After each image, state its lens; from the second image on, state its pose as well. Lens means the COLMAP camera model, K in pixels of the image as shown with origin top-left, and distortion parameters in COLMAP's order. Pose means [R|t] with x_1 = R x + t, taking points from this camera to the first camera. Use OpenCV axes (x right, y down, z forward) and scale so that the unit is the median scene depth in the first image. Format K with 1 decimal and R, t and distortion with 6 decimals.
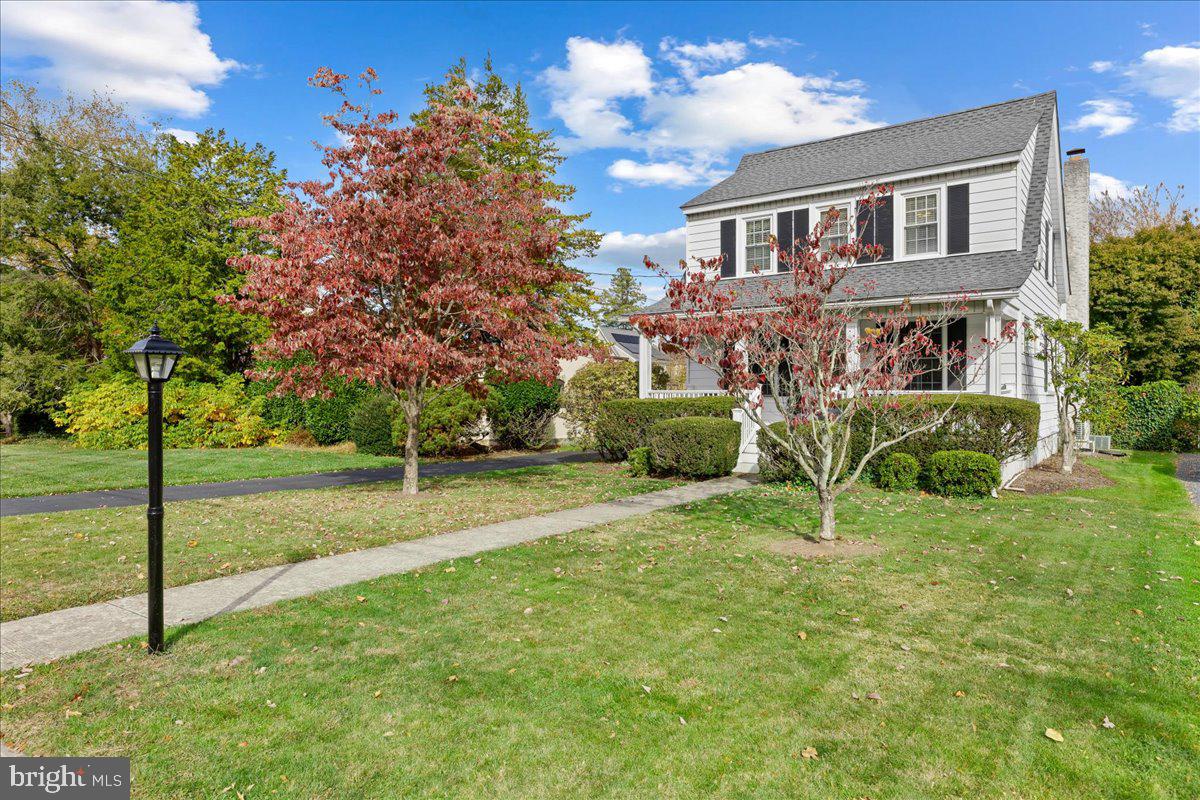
lens RADIAL K [[733.9, 0, 592.8], [0, 733.9, 395.4], [0, 0, 1]] dist [-0.006882, -0.000643]
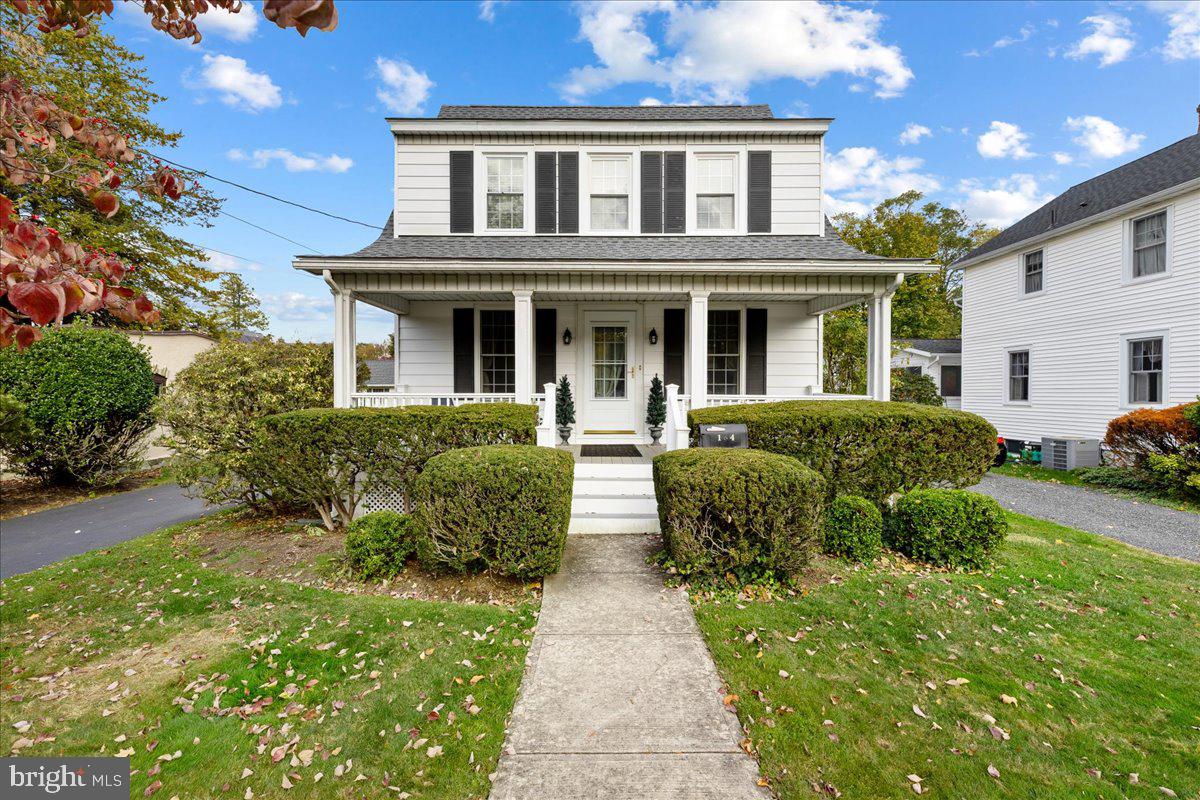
lens RADIAL K [[529.0, 0, 600.0], [0, 529.0, 400.0], [0, 0, 1]] dist [-0.005308, -0.000277]
pose [[0.795760, -0.011658, 0.605500, -0.023271], [0.000915, 0.999837, 0.018048, -0.009027], [-0.605612, -0.013808, 0.795640, 0.581300]]
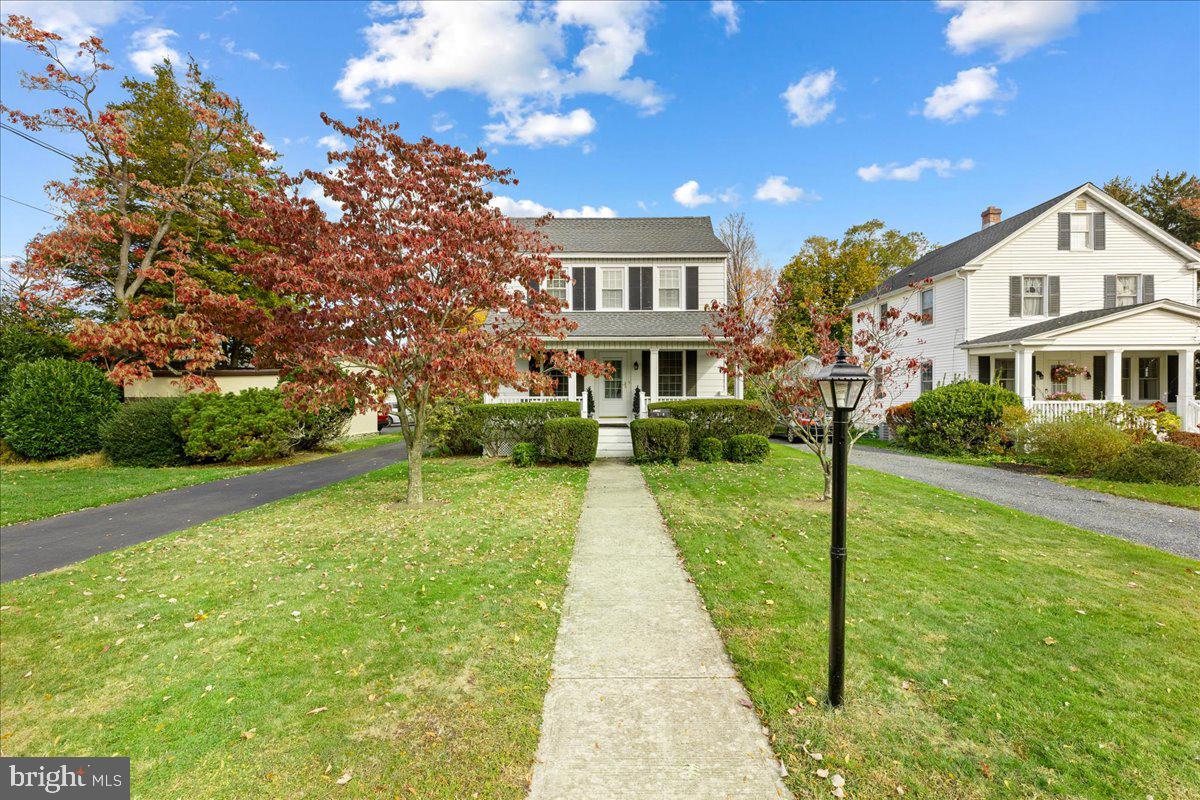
lens RADIAL K [[529.0, 0, 600.0], [0, 529.0, 400.0], [0, 0, 1]] dist [-0.005308, -0.000277]
pose [[0.801091, -0.012703, 0.598408, -0.333234], [0.006225, 0.999897, 0.012894, -0.012074], [-0.598510, -0.006604, 0.801088, 0.184291]]
